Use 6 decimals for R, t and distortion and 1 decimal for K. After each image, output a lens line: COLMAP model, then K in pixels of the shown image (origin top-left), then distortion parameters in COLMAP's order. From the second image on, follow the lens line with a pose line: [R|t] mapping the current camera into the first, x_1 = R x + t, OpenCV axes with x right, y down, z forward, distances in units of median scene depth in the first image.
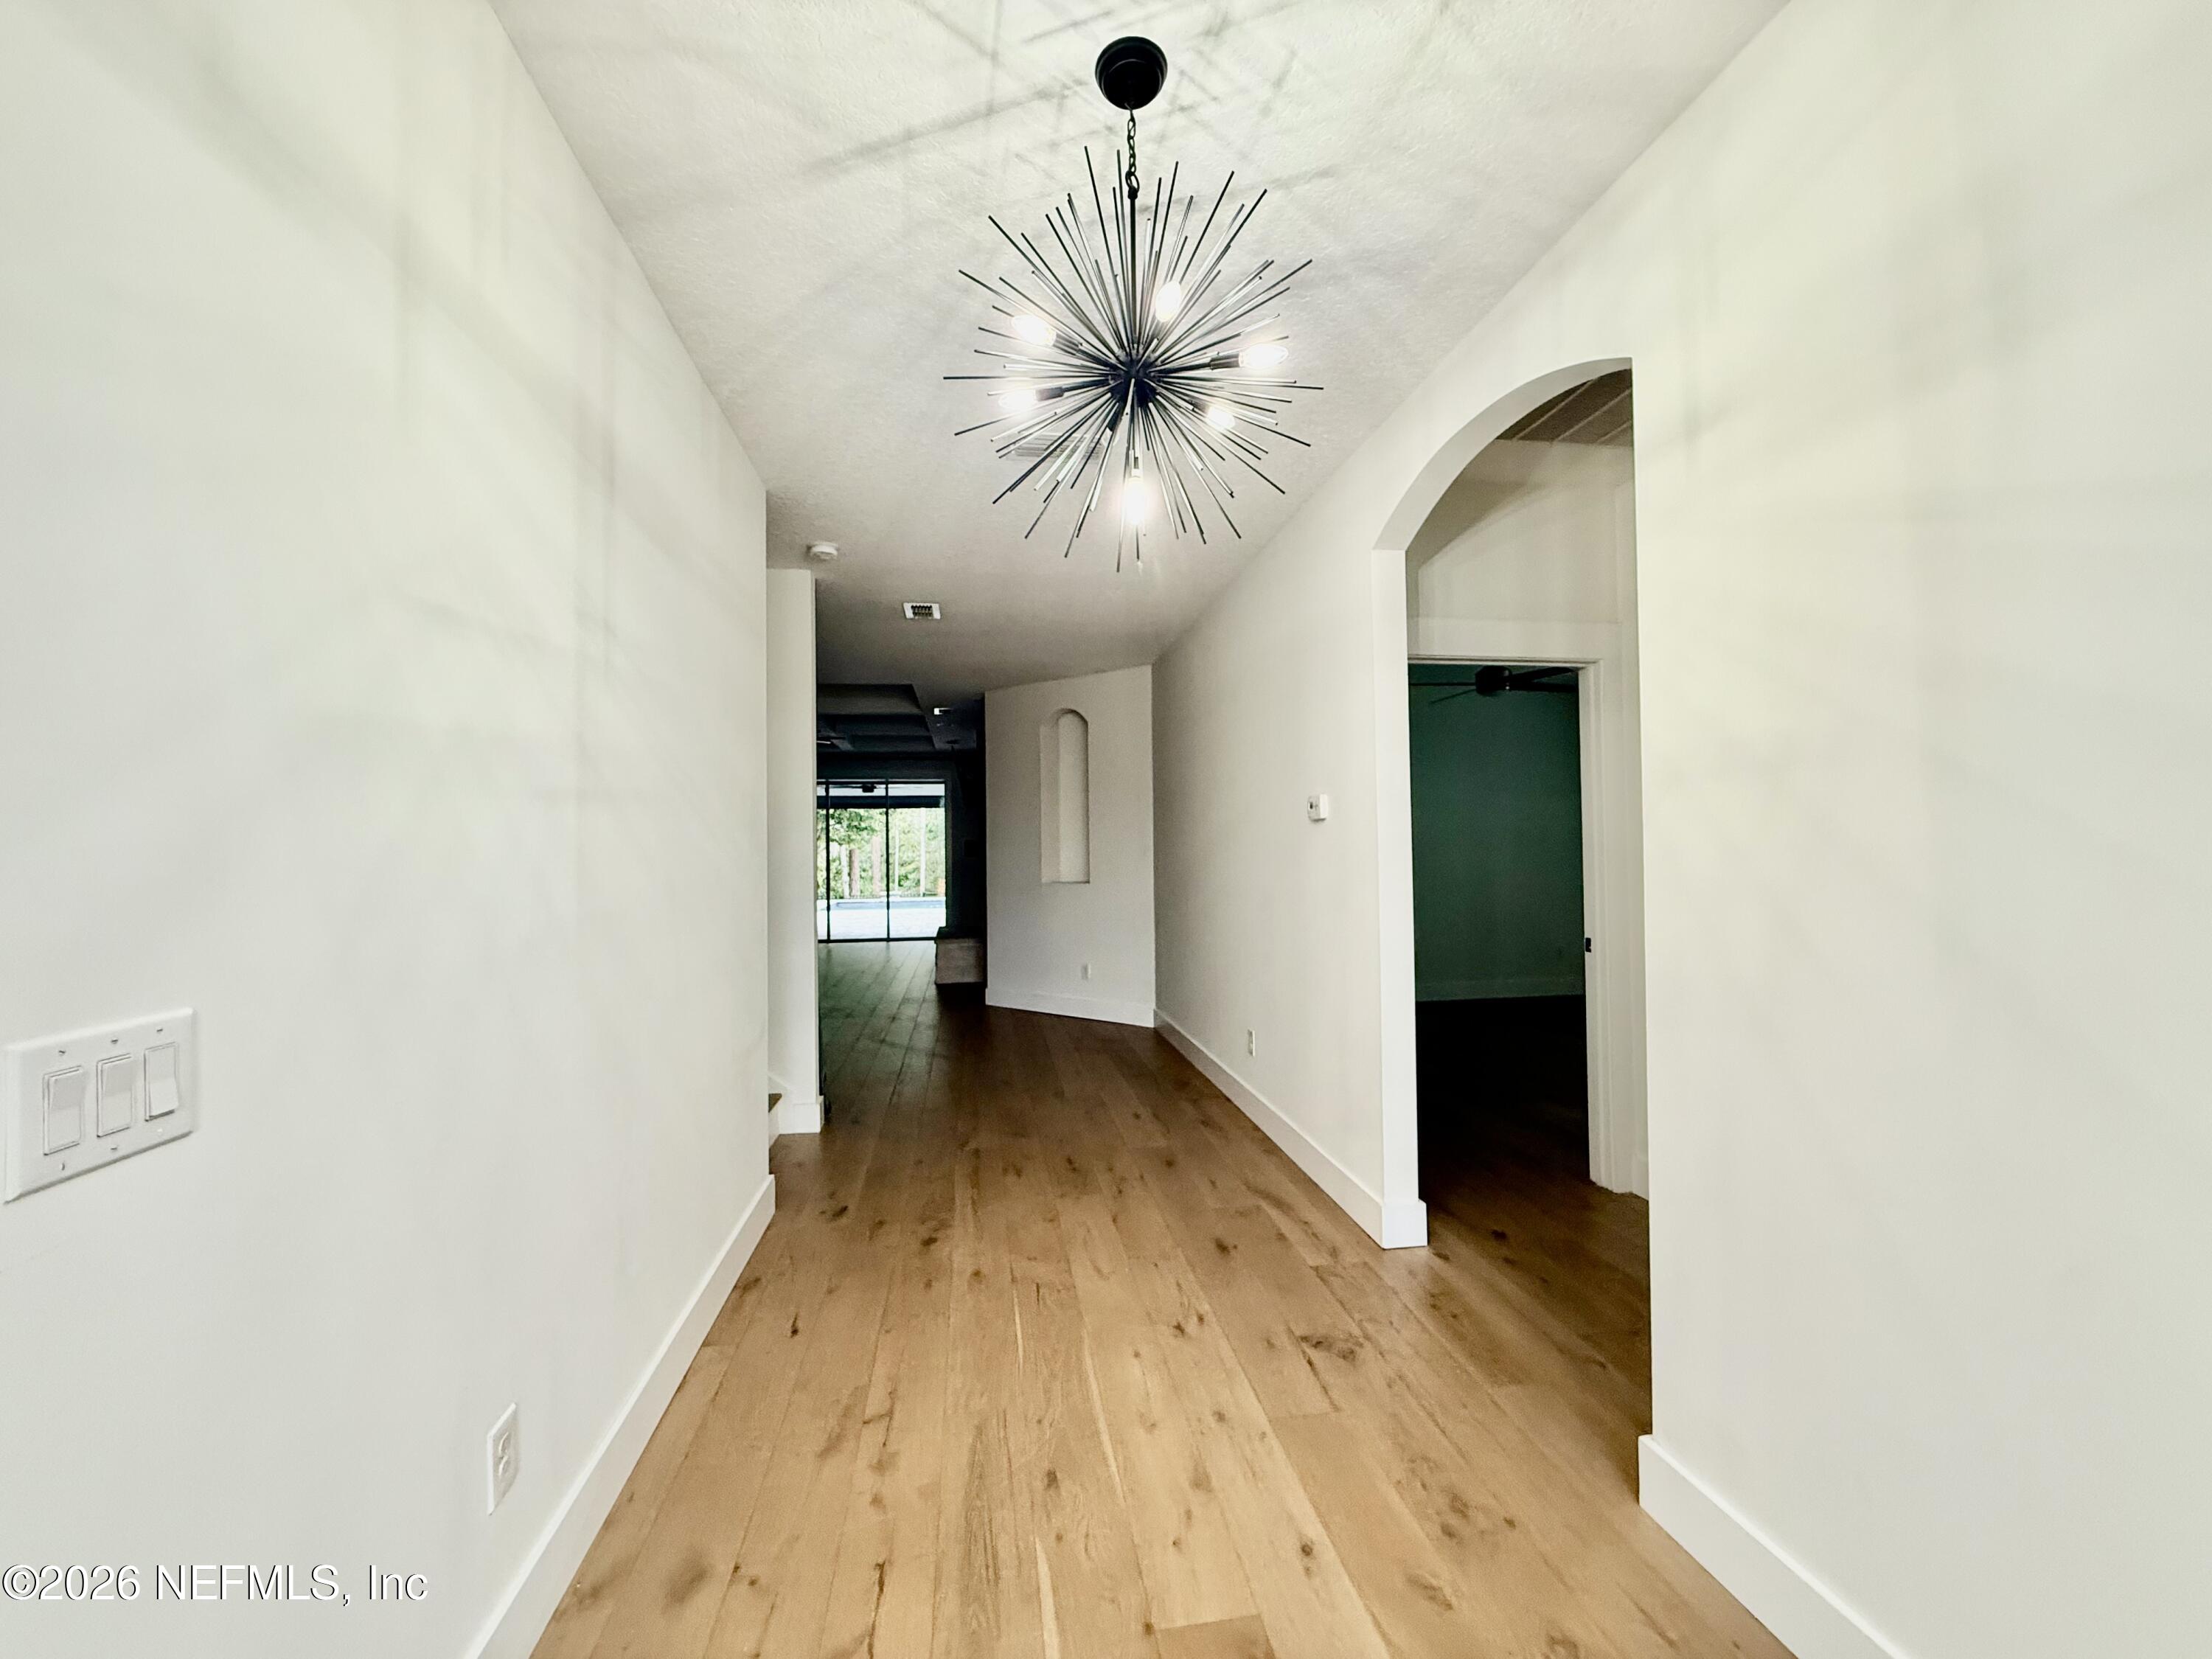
lens RADIAL K [[875.6, 0, 1096.4], [0, 875.6, 828.6], [0, 0, 1]] dist [0.000961, 0.000119]
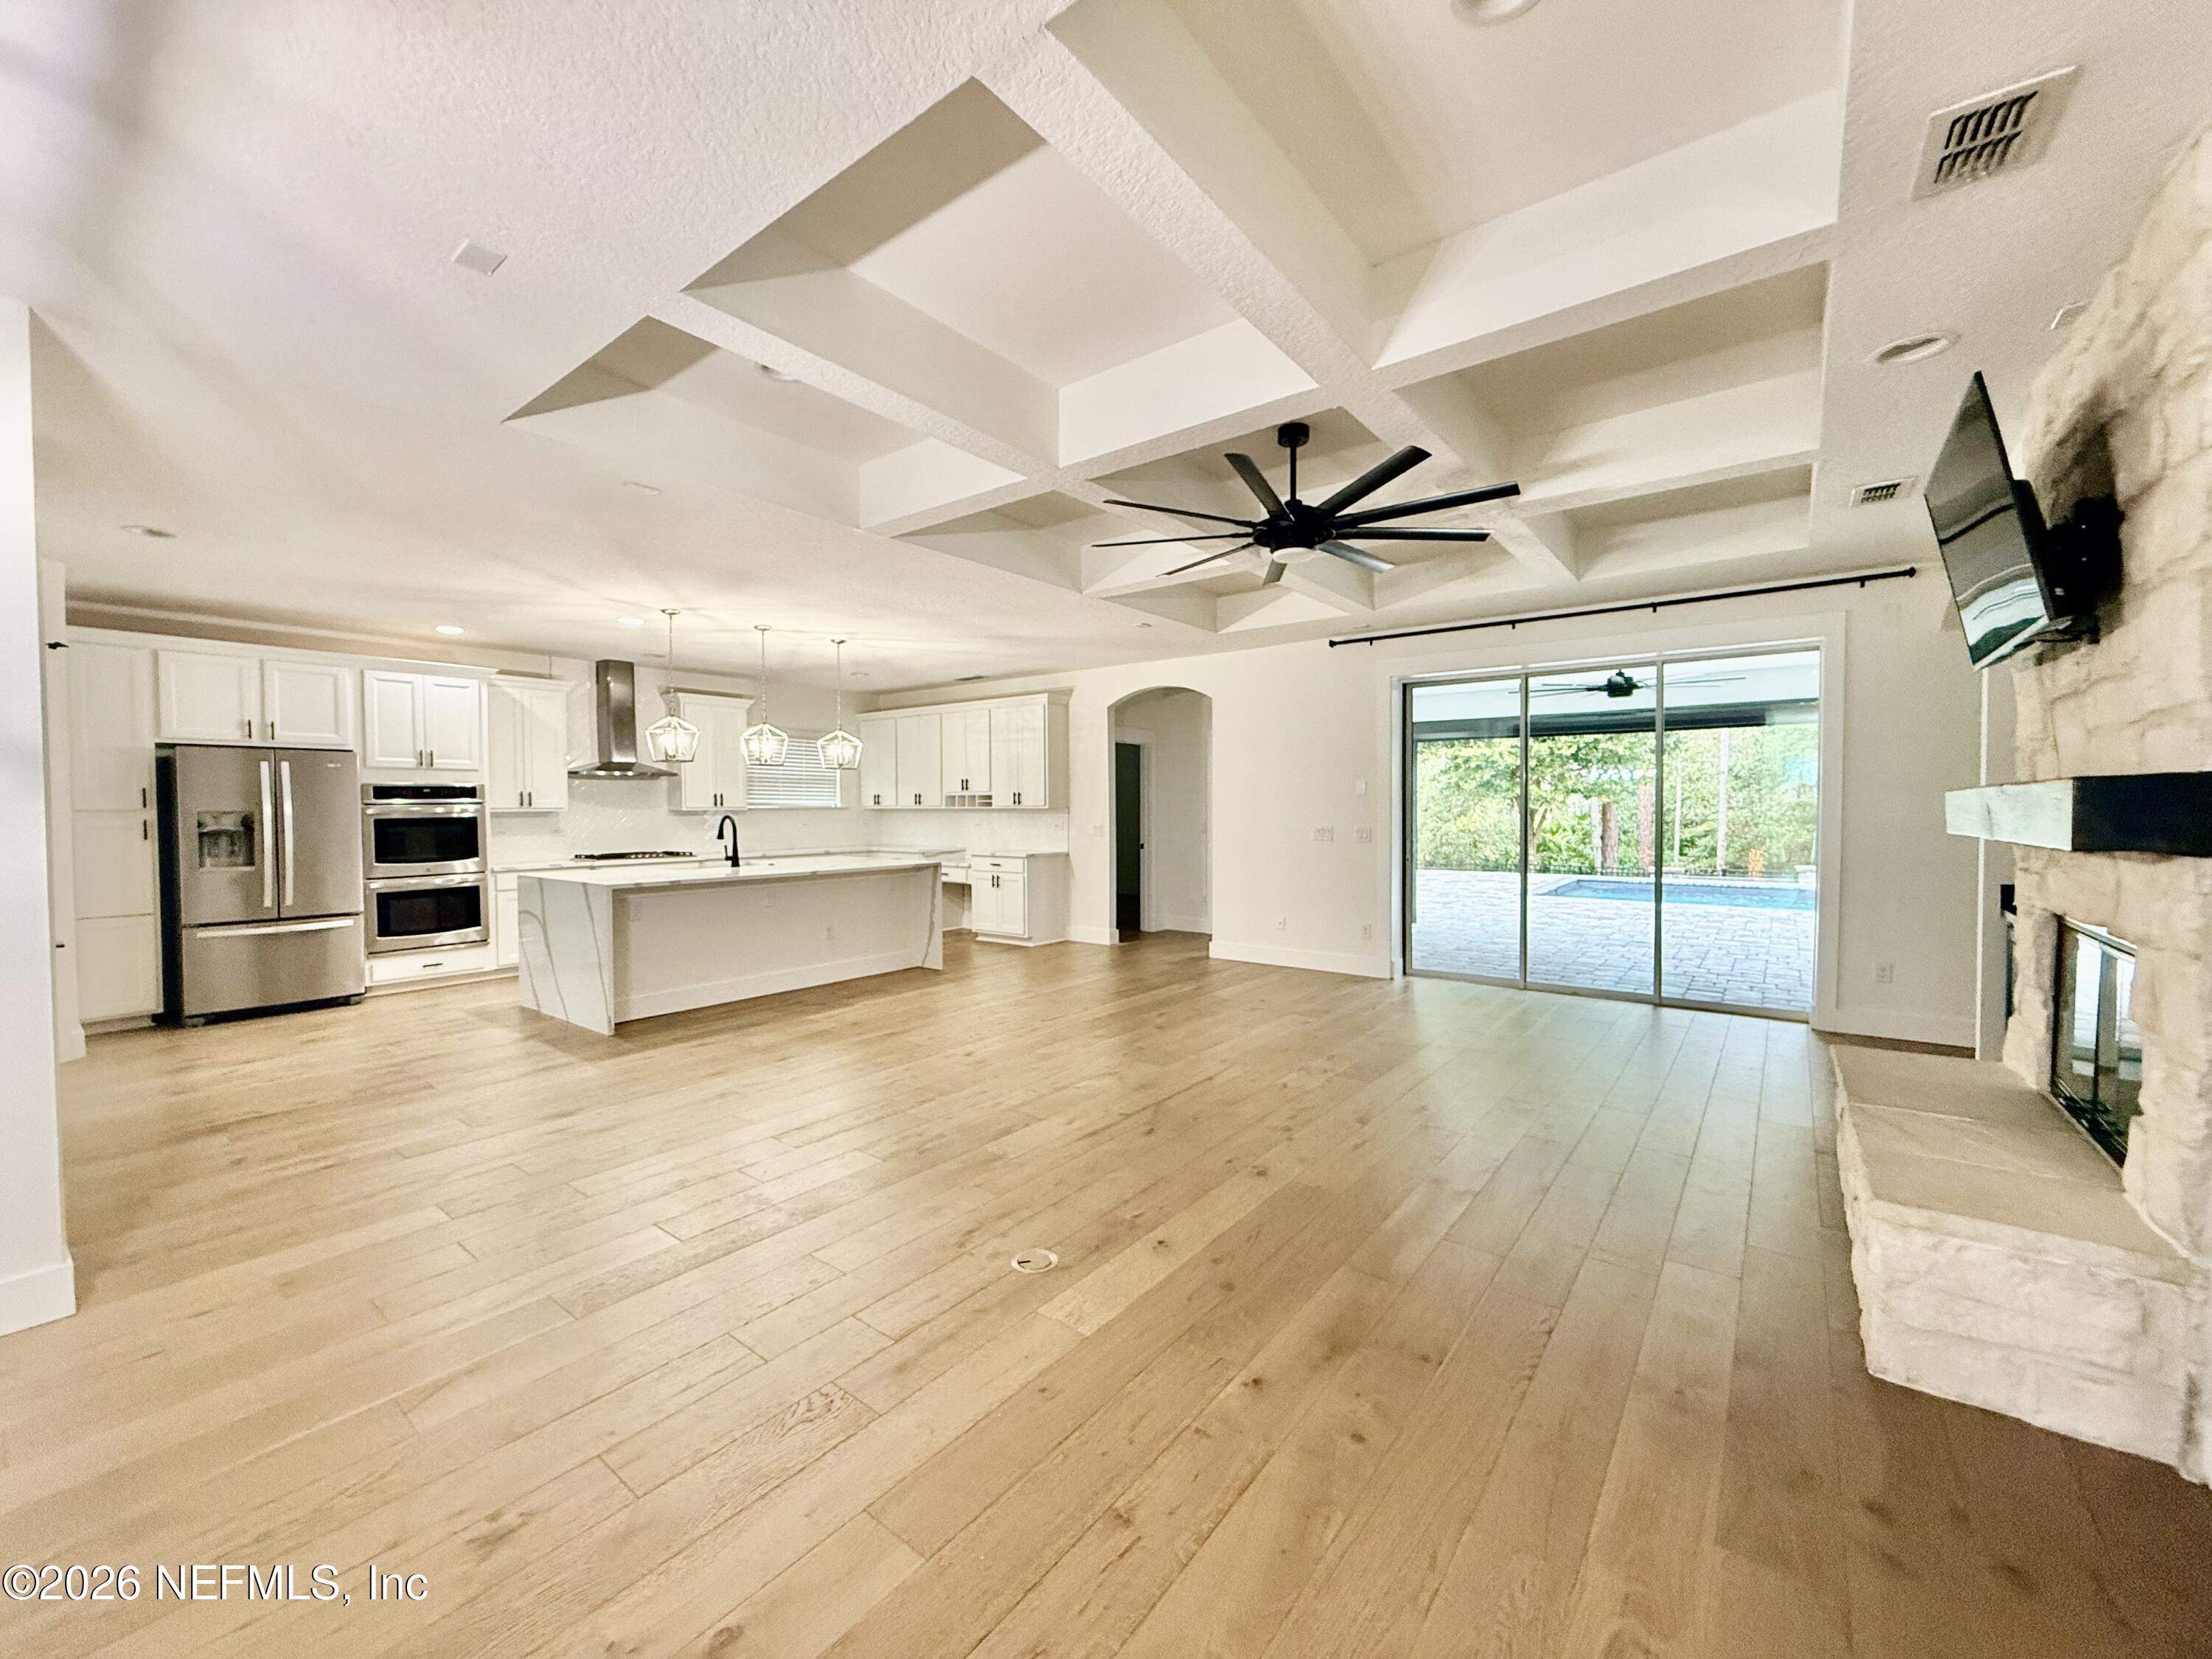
lens RADIAL K [[879.6, 0, 1100.7], [0, 879.6, 831.6], [0, 0, 1]] dist [-0.000327, -0.000074]
pose [[0.694008, 0.027490, -0.719442, -0.042560], [0.014453, 0.998537, 0.052096, 0.002616], [0.719822, -0.046553, 0.692596, 0.183608]]
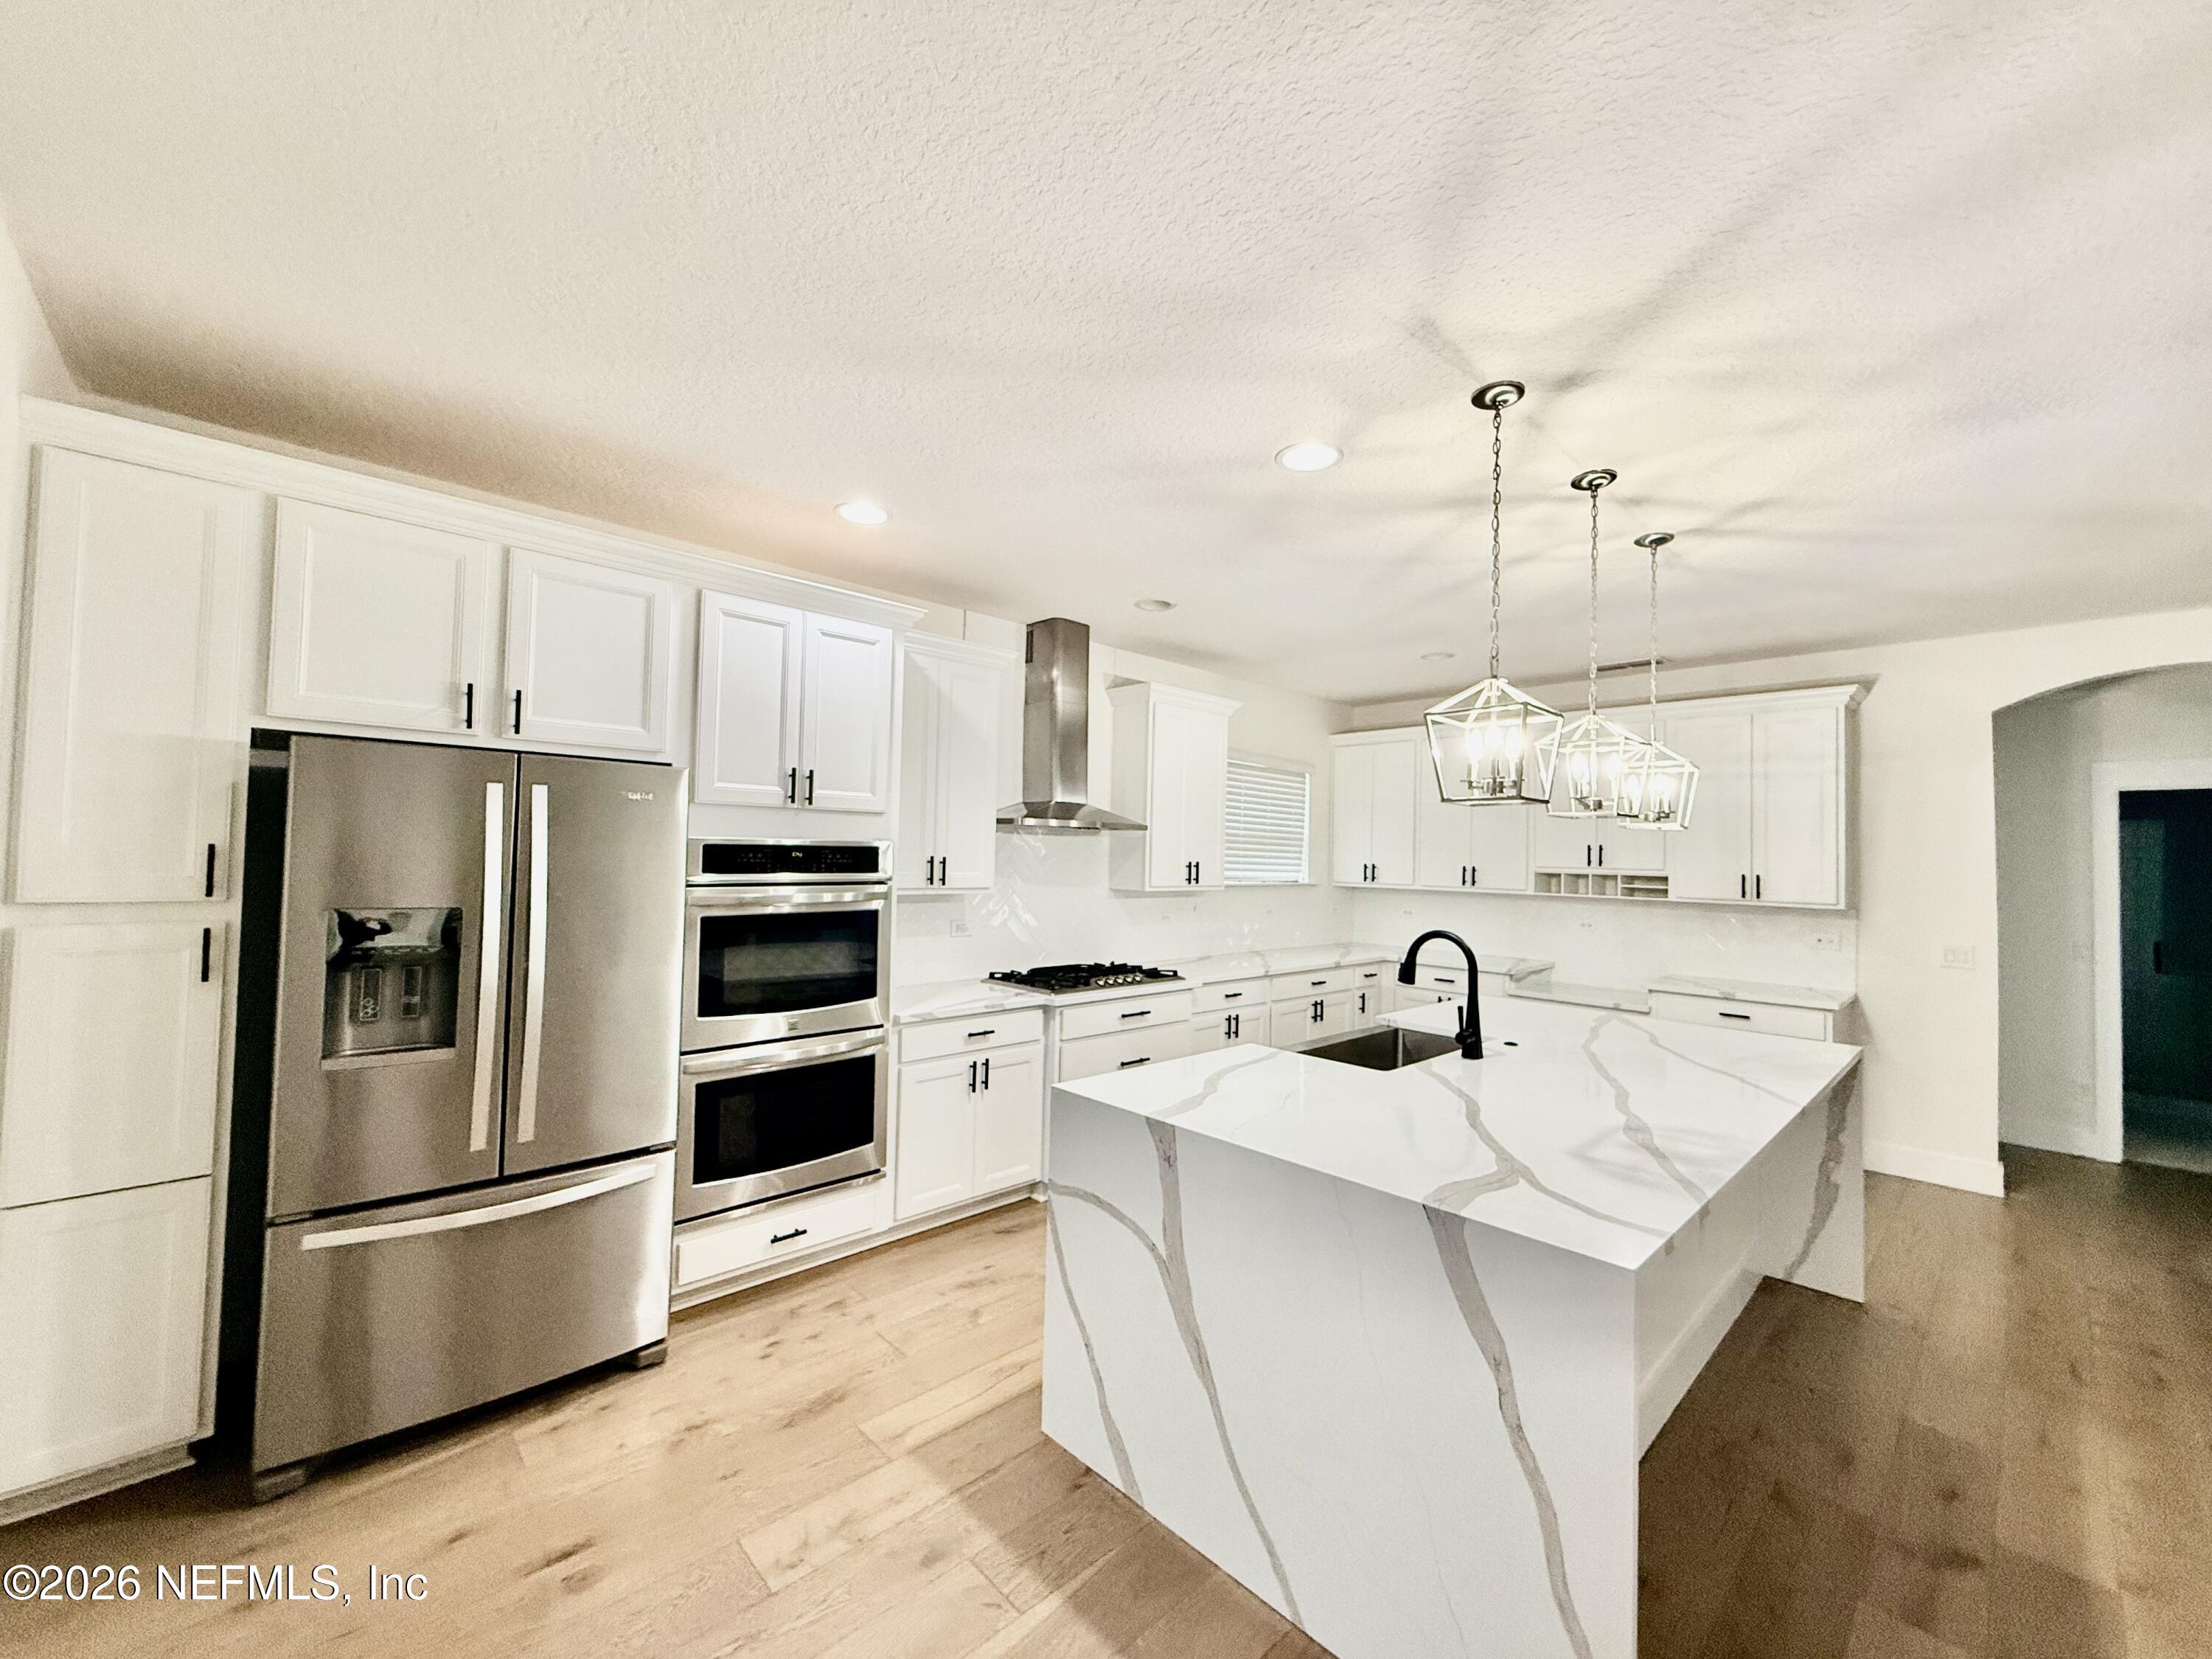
lens RADIAL K [[881.3, 0, 1101.9], [0, 881.3, 835.0], [0, 0, 1]] dist [0.009594, 0.000322]
pose [[0.577086, 0.003223, -0.816677, -0.204905], [-0.009827, 0.999947, -0.002998, -0.000769], [0.816625, 0.009755, 0.577087, 0.184411]]
